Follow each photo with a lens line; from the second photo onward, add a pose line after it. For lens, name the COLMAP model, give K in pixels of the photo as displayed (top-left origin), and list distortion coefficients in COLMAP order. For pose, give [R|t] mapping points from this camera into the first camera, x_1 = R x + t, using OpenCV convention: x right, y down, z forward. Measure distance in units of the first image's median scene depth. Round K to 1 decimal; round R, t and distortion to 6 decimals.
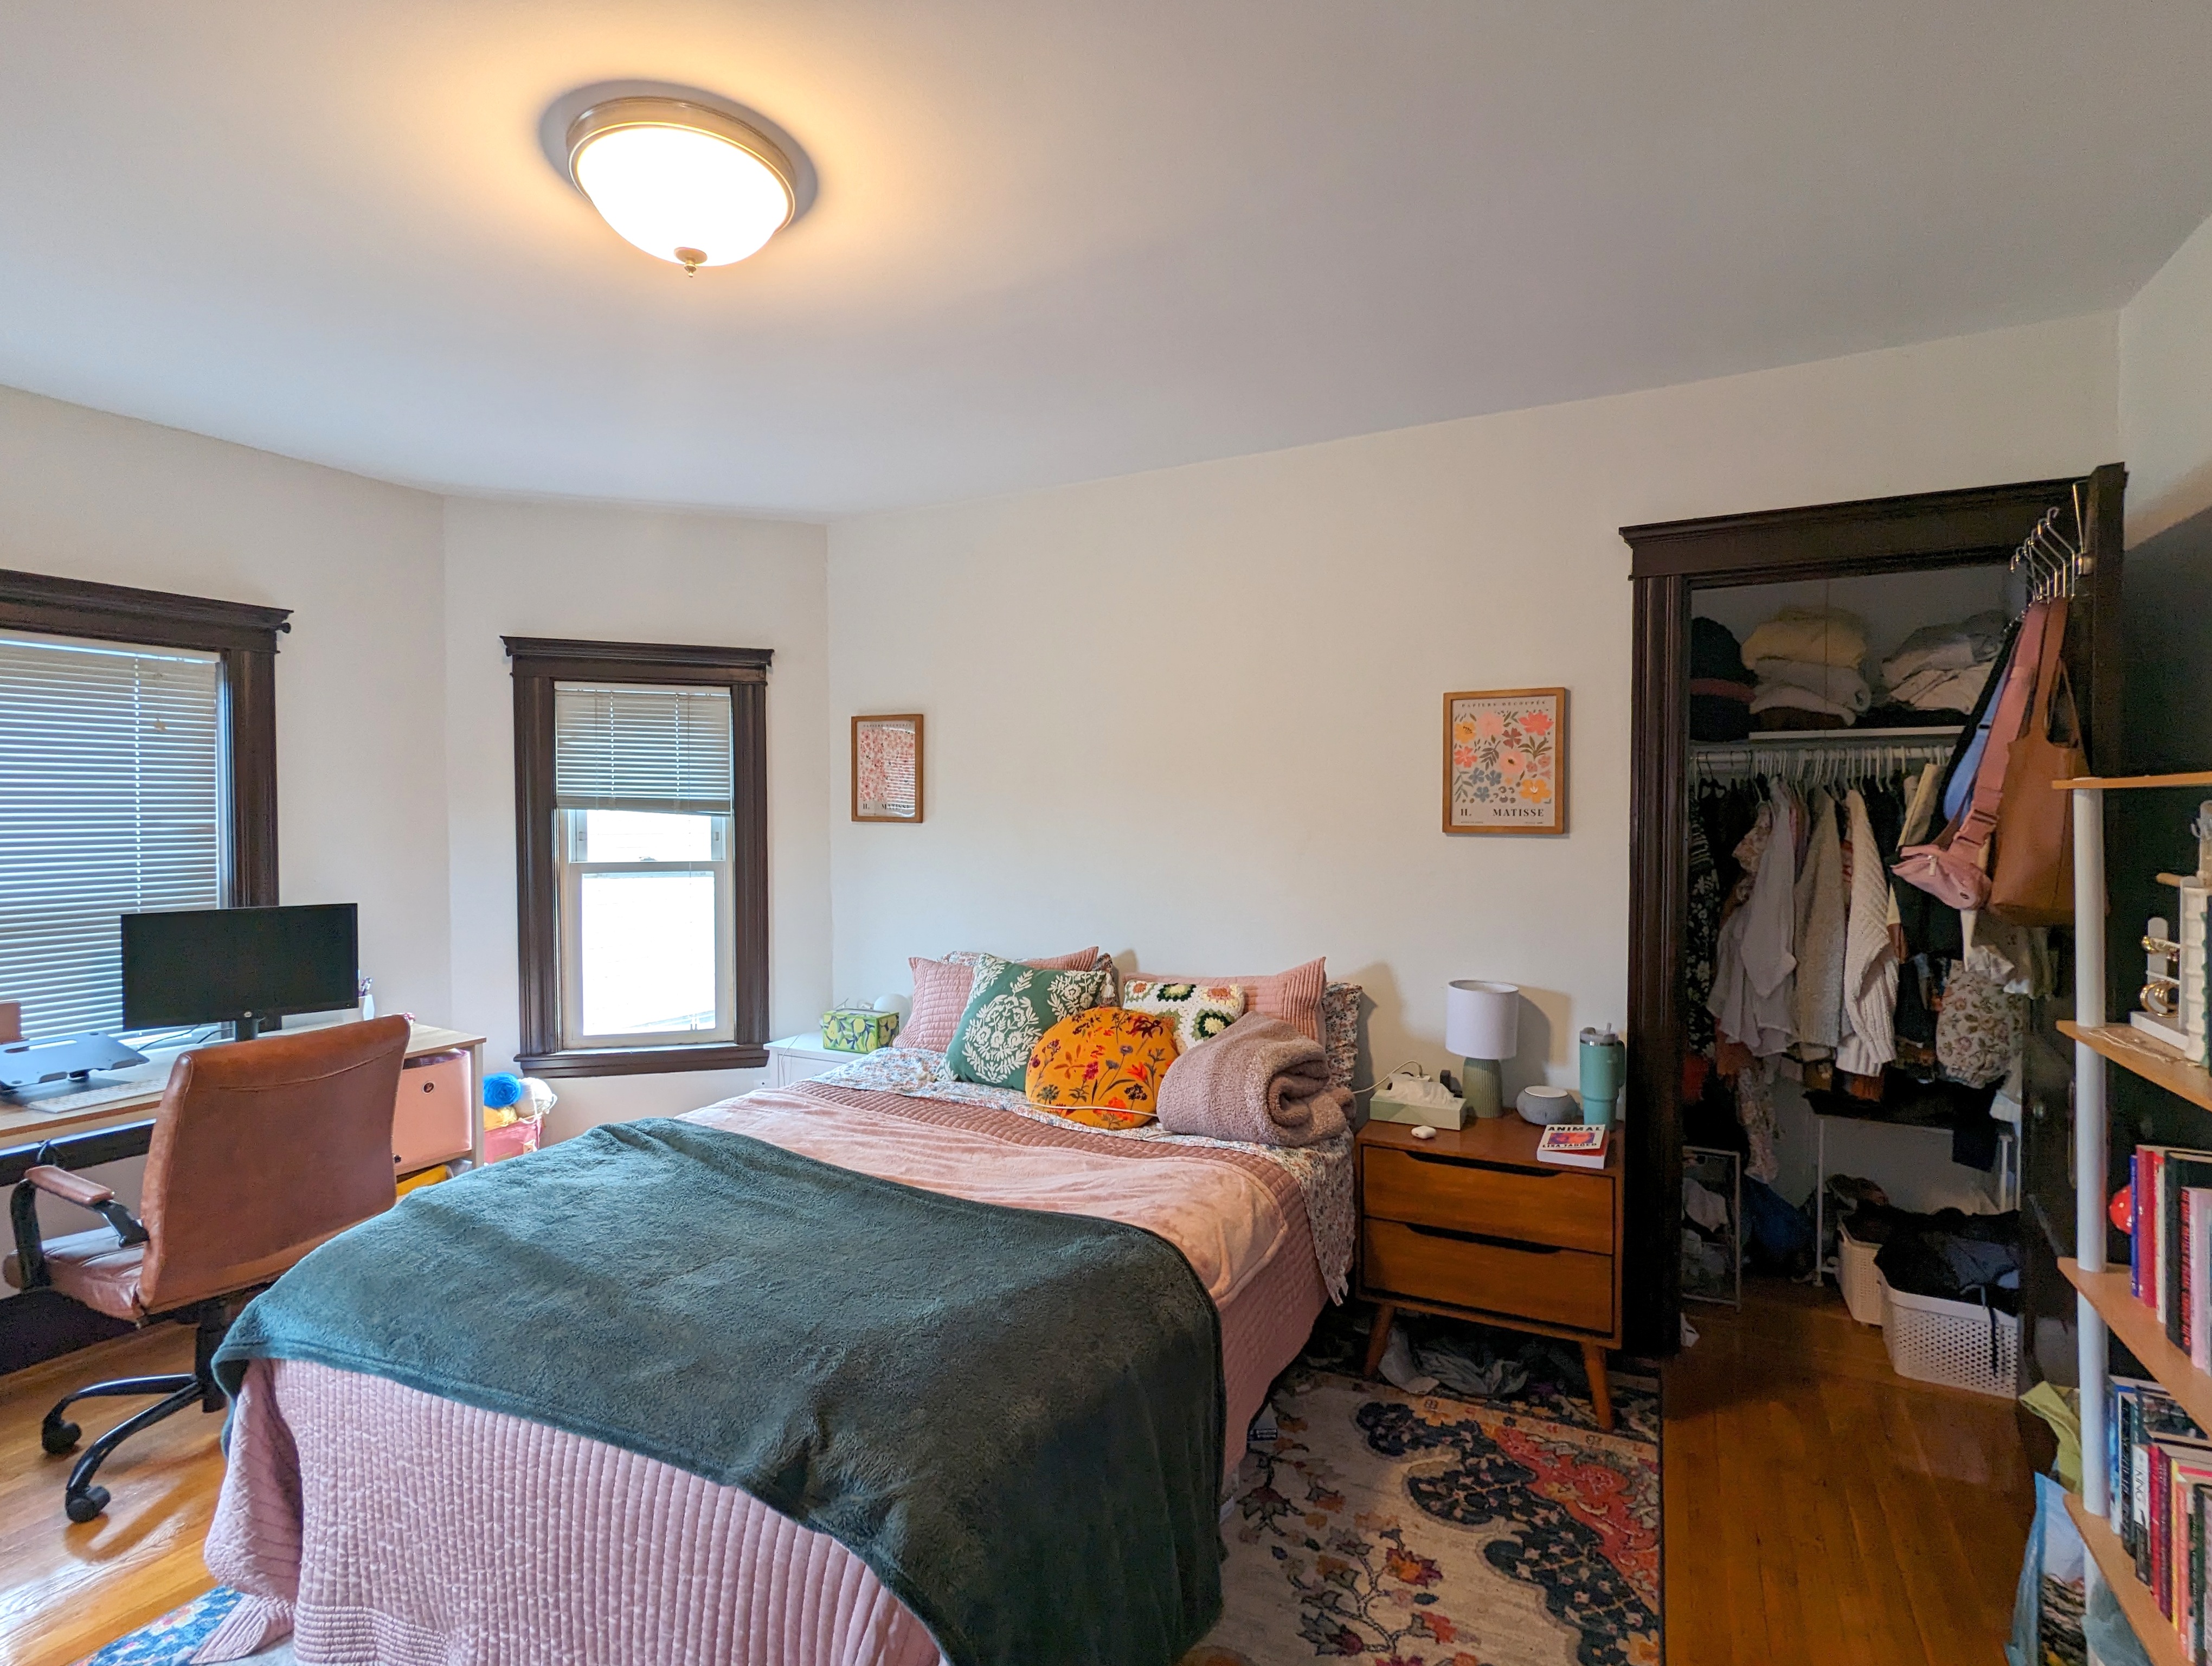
lens RADIAL K [[1065.9, 0, 1114.6], [0, 1065.9, 831.3], [0, 0, 1]] dist [0.010466, -0.002120]
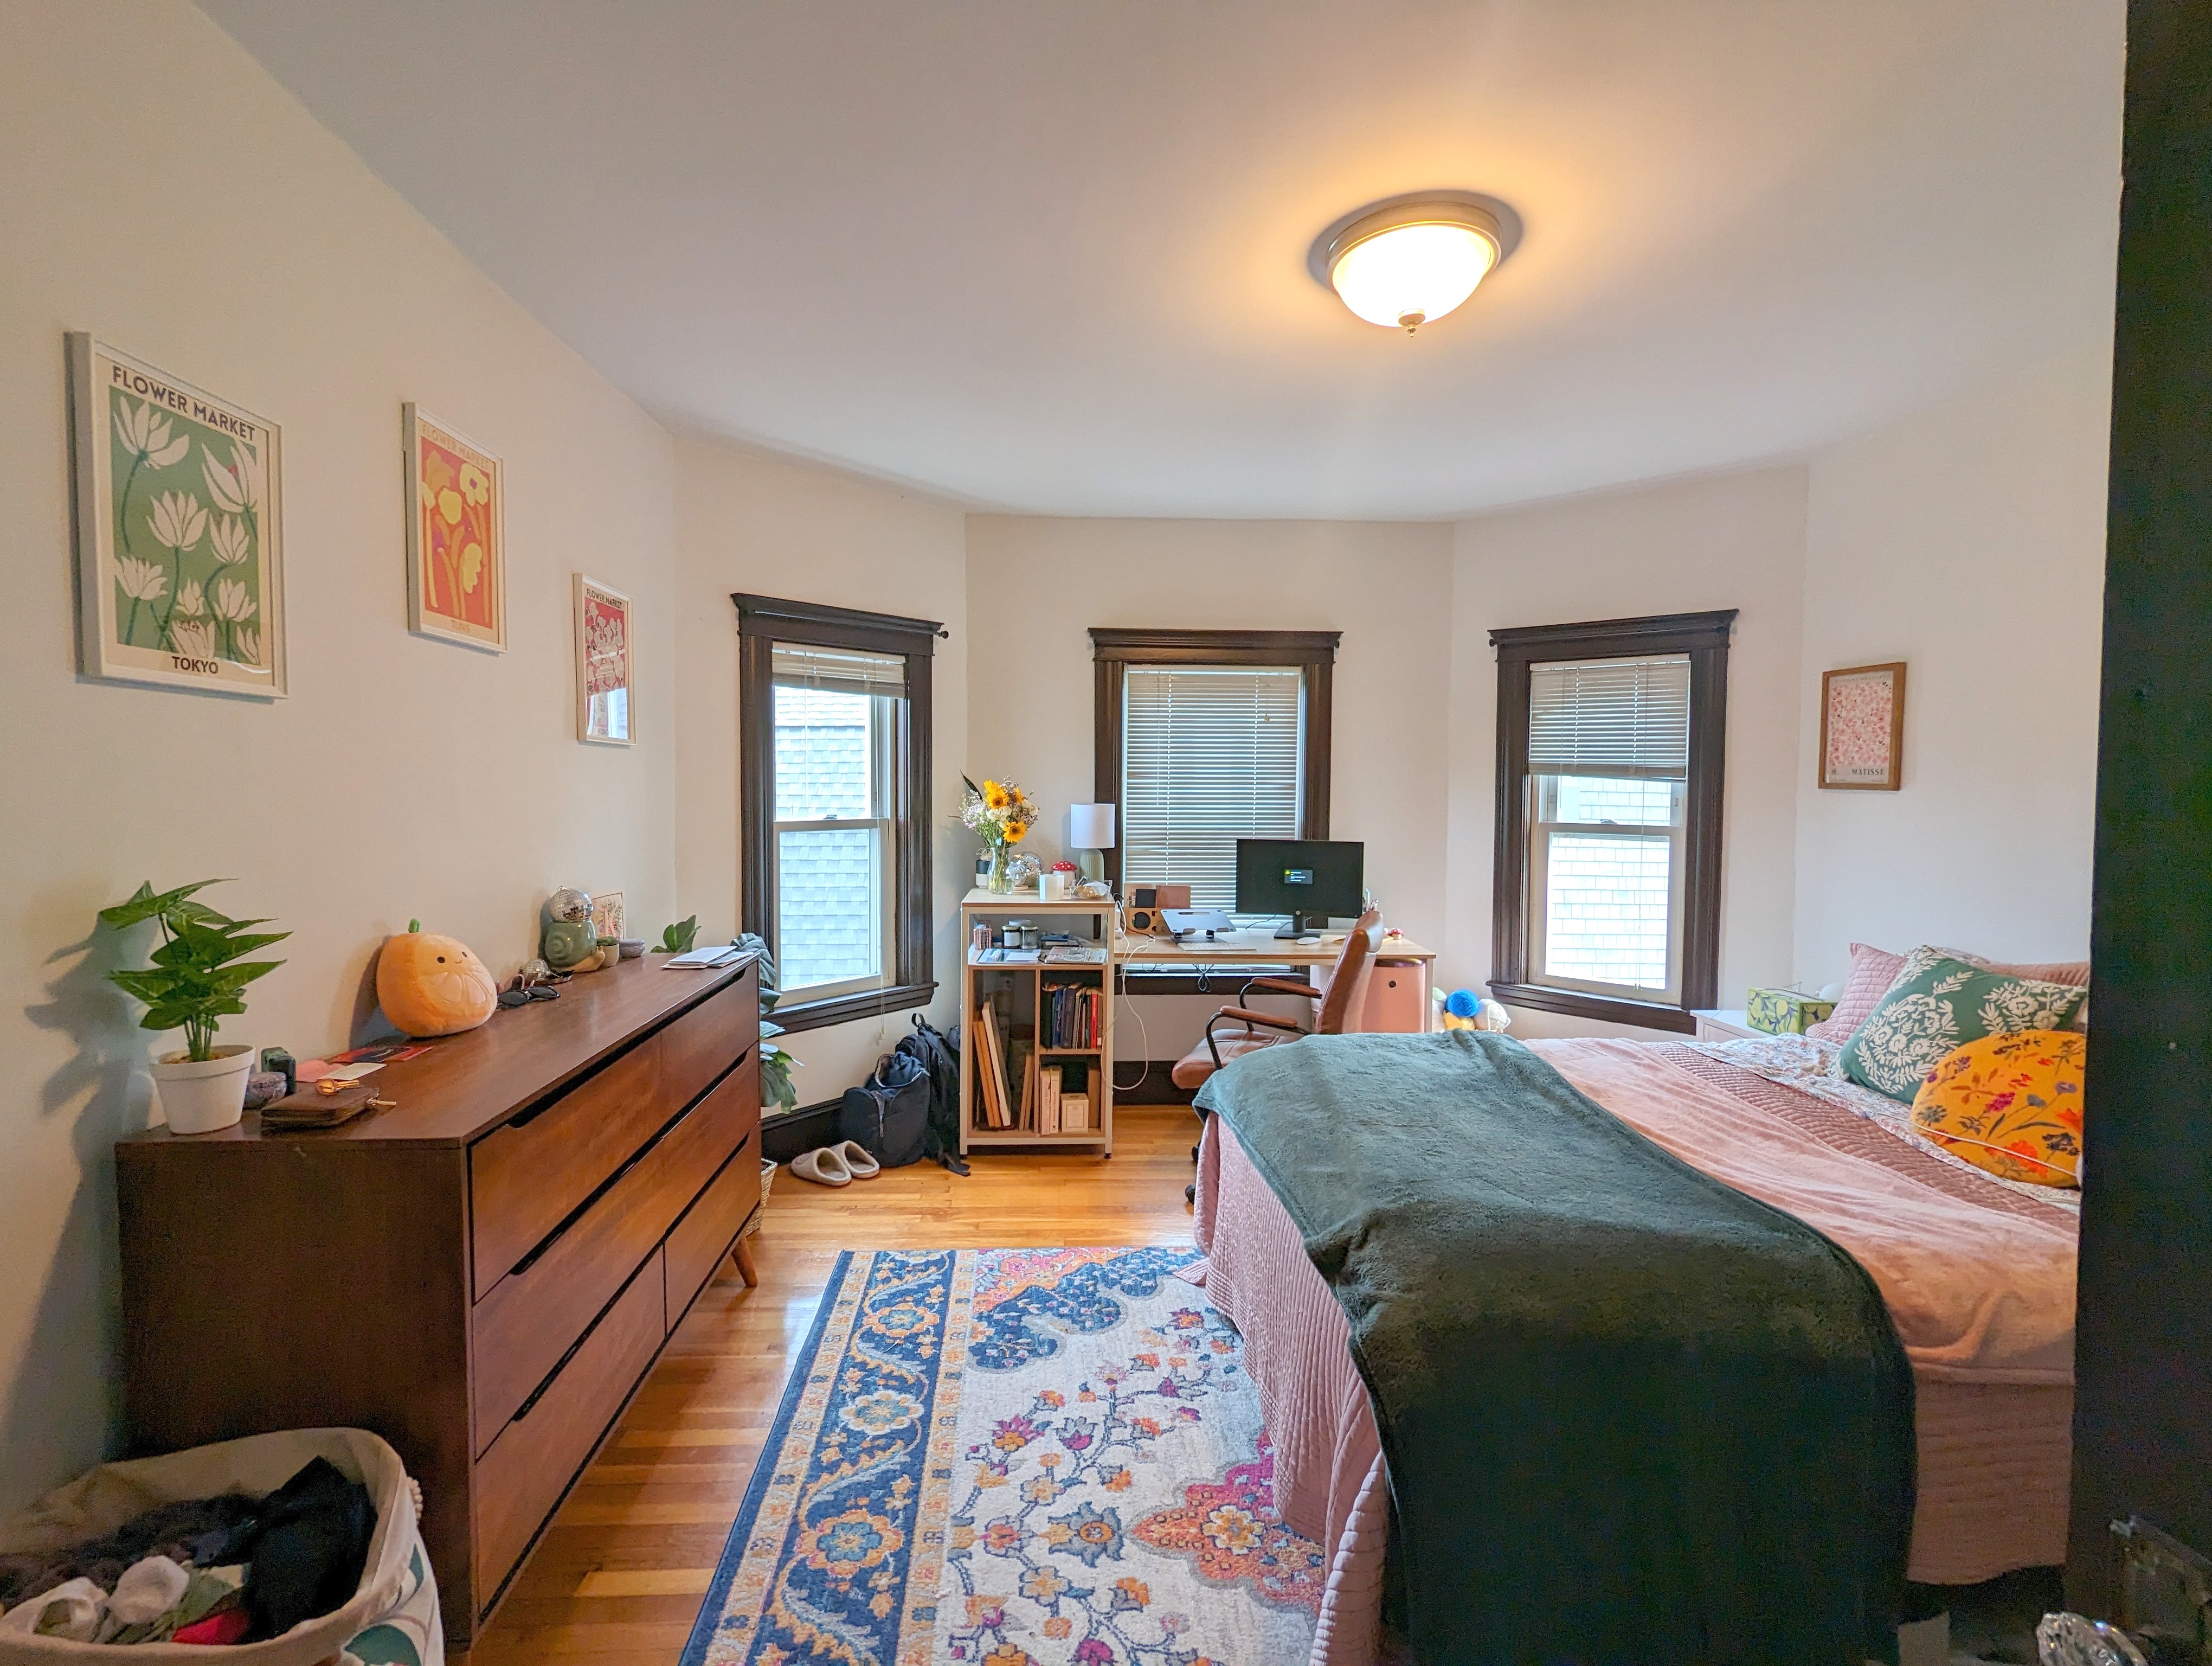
lens RADIAL K [[1065.9, 0, 1124.6], [0, 1065.9, 827.6], [0, 0, 1]] dist [0.010466, -0.002120]
pose [[0.519809, 0.040516, -0.853321, 0.288080], [-0.027494, 0.999151, 0.030691, 0.015643], [0.853840, 0.007508, 0.520481, 0.034737]]
